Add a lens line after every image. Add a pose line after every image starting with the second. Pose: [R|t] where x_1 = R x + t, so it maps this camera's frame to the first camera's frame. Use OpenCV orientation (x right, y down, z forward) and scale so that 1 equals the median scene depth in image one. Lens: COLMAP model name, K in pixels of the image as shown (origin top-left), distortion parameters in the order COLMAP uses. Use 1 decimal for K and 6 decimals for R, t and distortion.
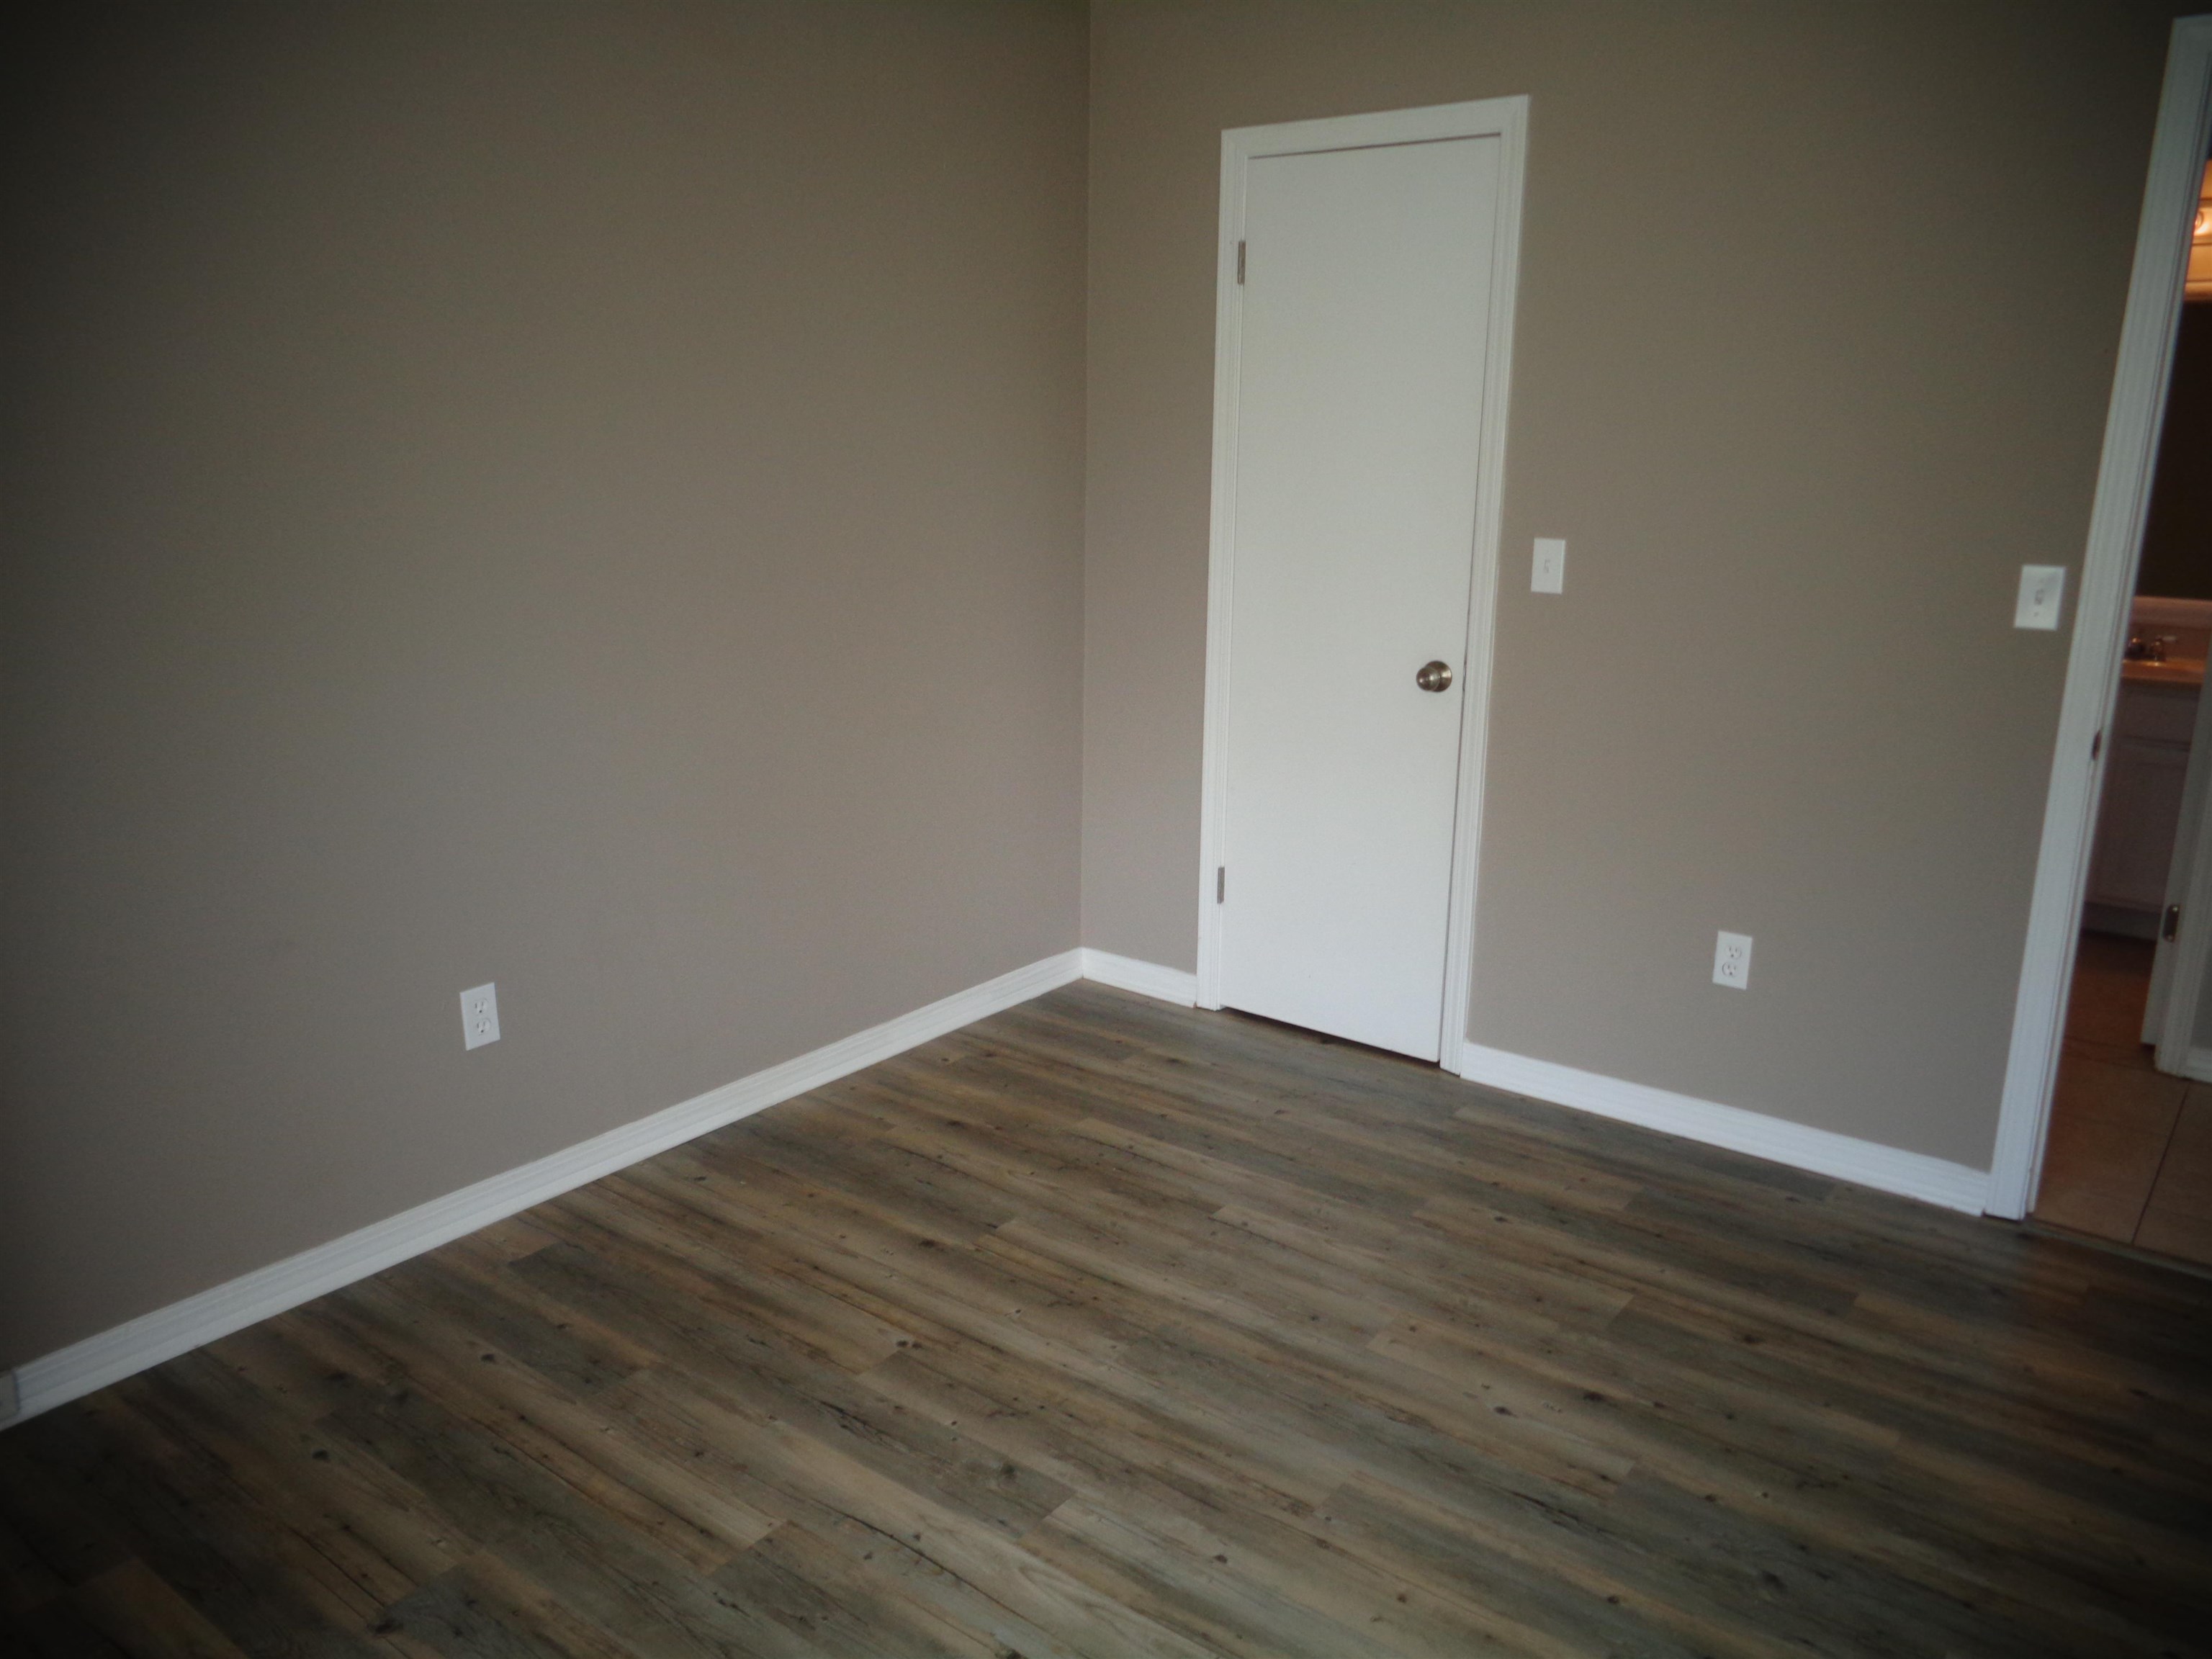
lens RADIAL K [[1650.2, 0, 1110.4], [0, 1650.2, 836.3], [0, 0, 1]] dist [-0.003096, 0.007292]
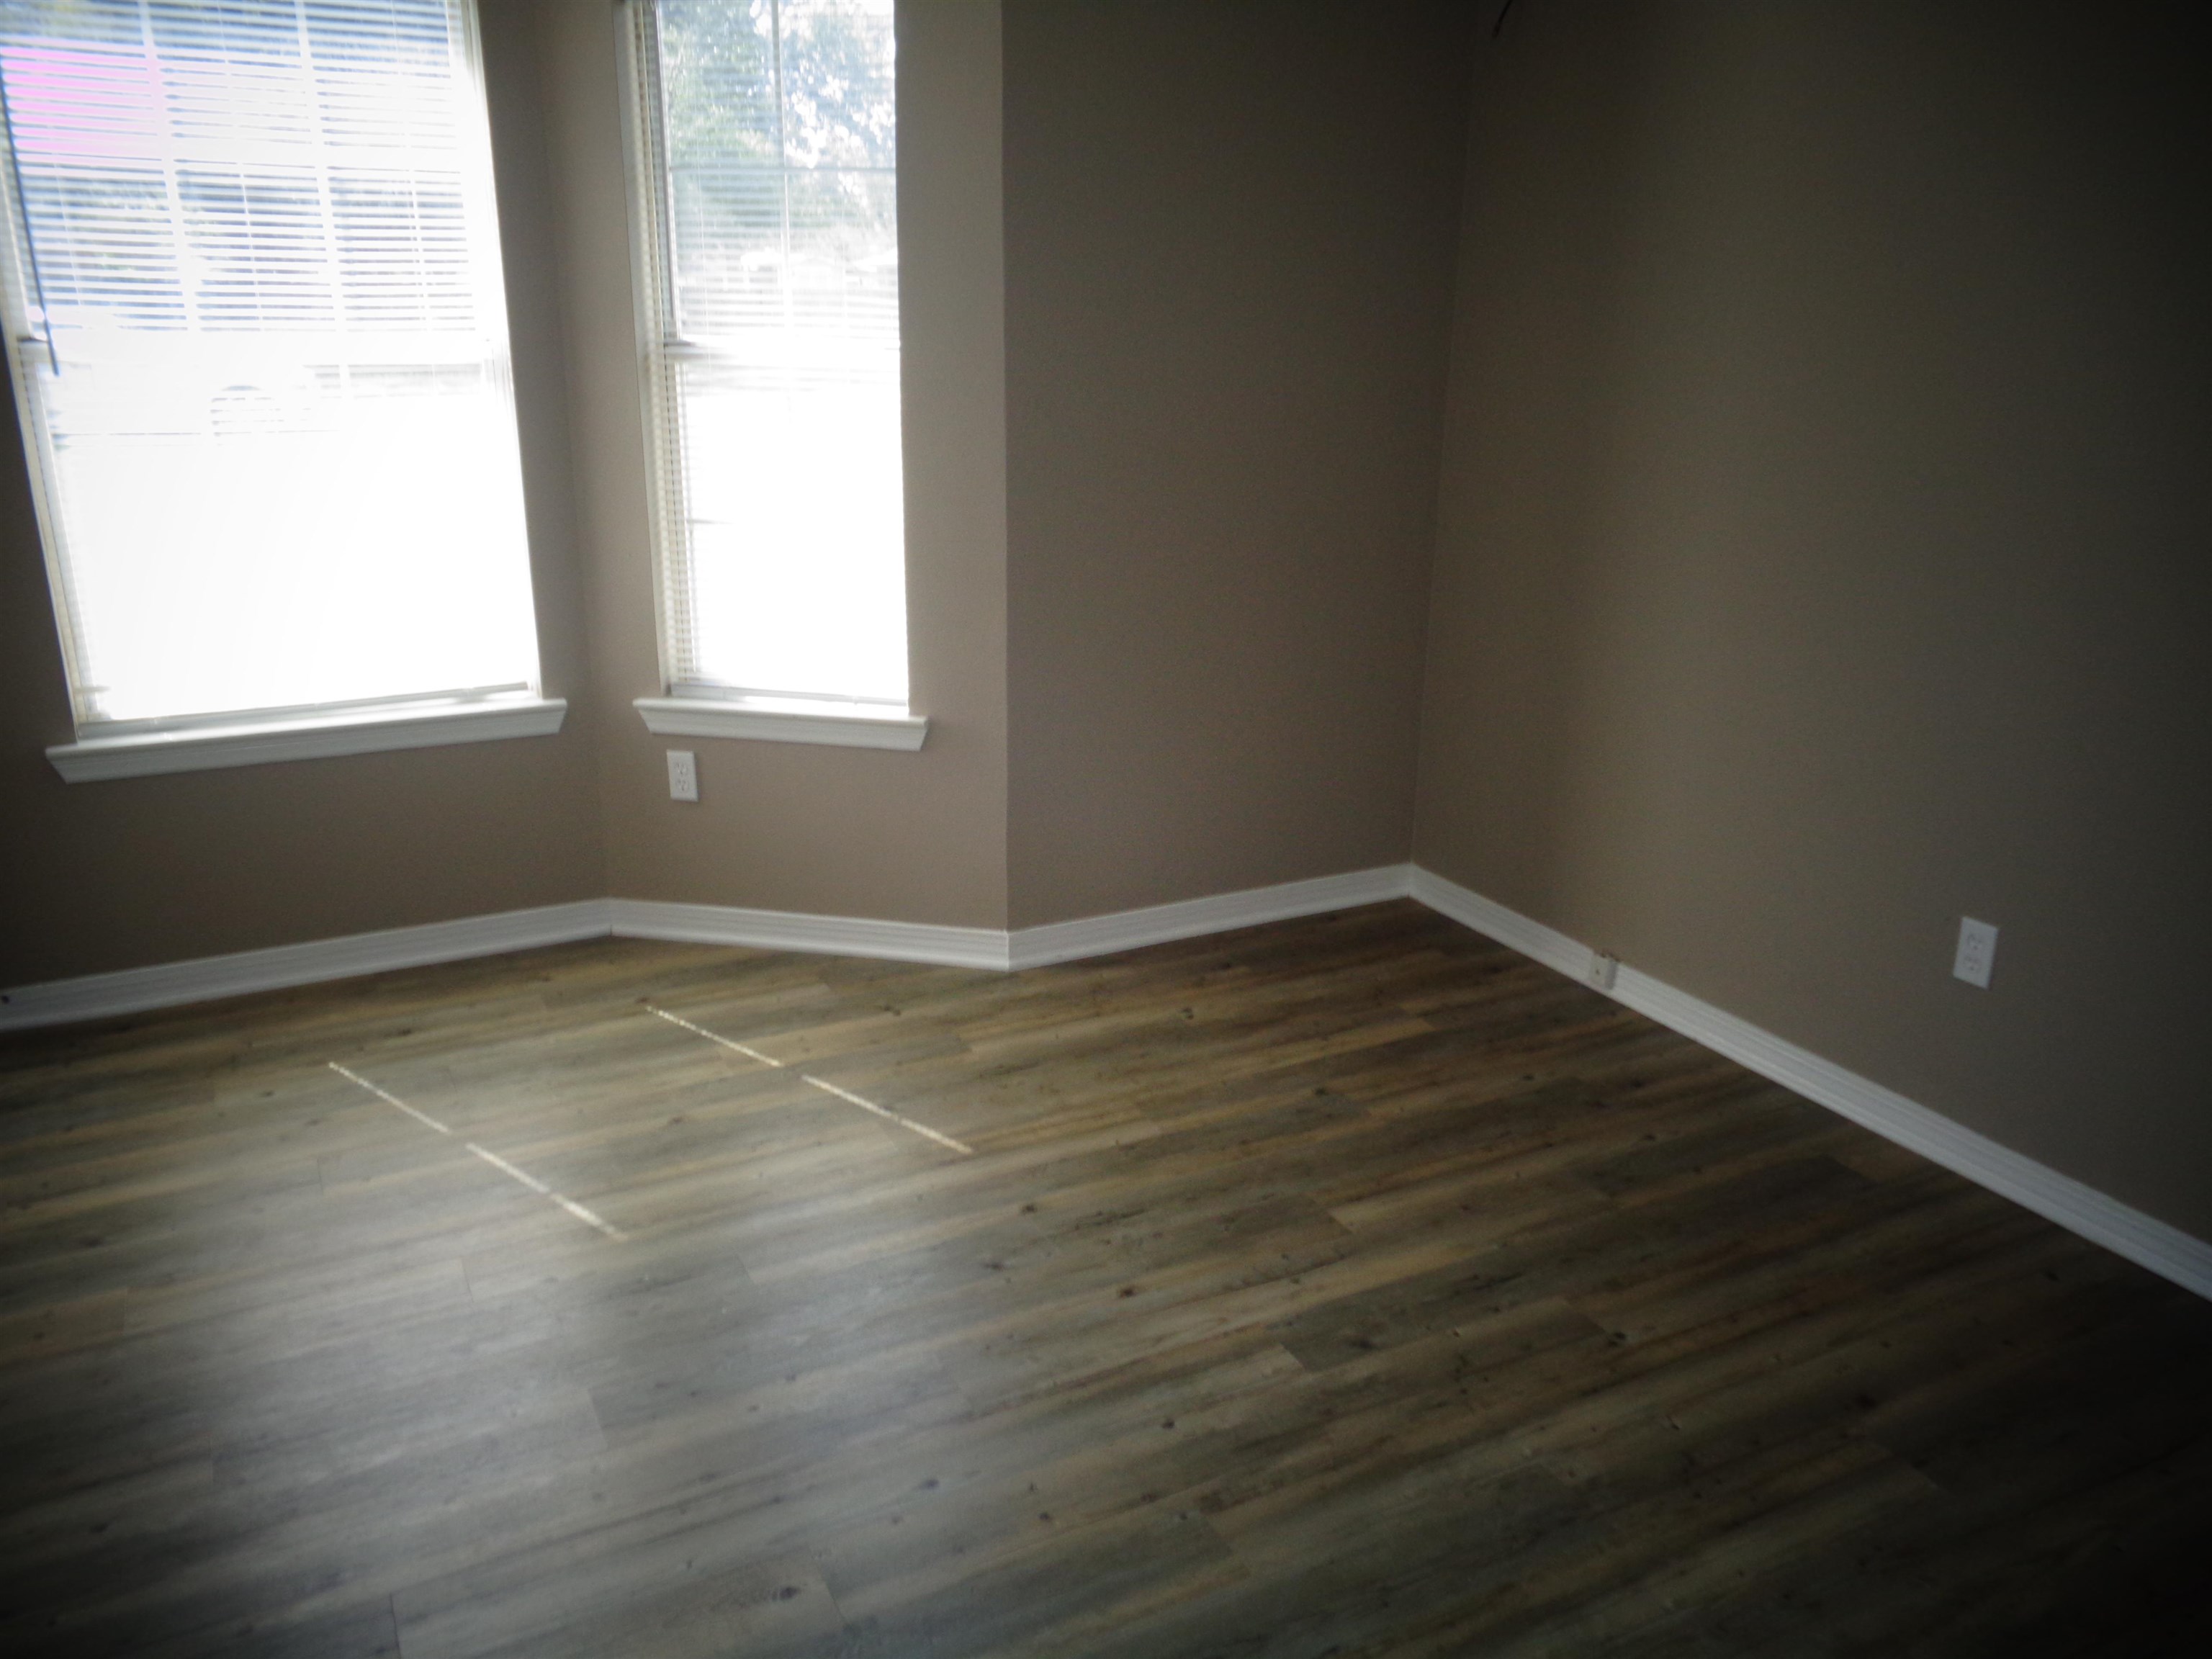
lens RADIAL K [[1650.2, 0, 1110.8], [0, 1650.2, 825.7], [0, 0, 1]] dist [-0.003096, 0.007292]
pose [[-0.412180, 0.269321, -0.870387, 0.795756], [-0.247908, 0.886116, 0.391587, -0.257491], [0.876726, 0.377181, -0.298472, 1.036281]]
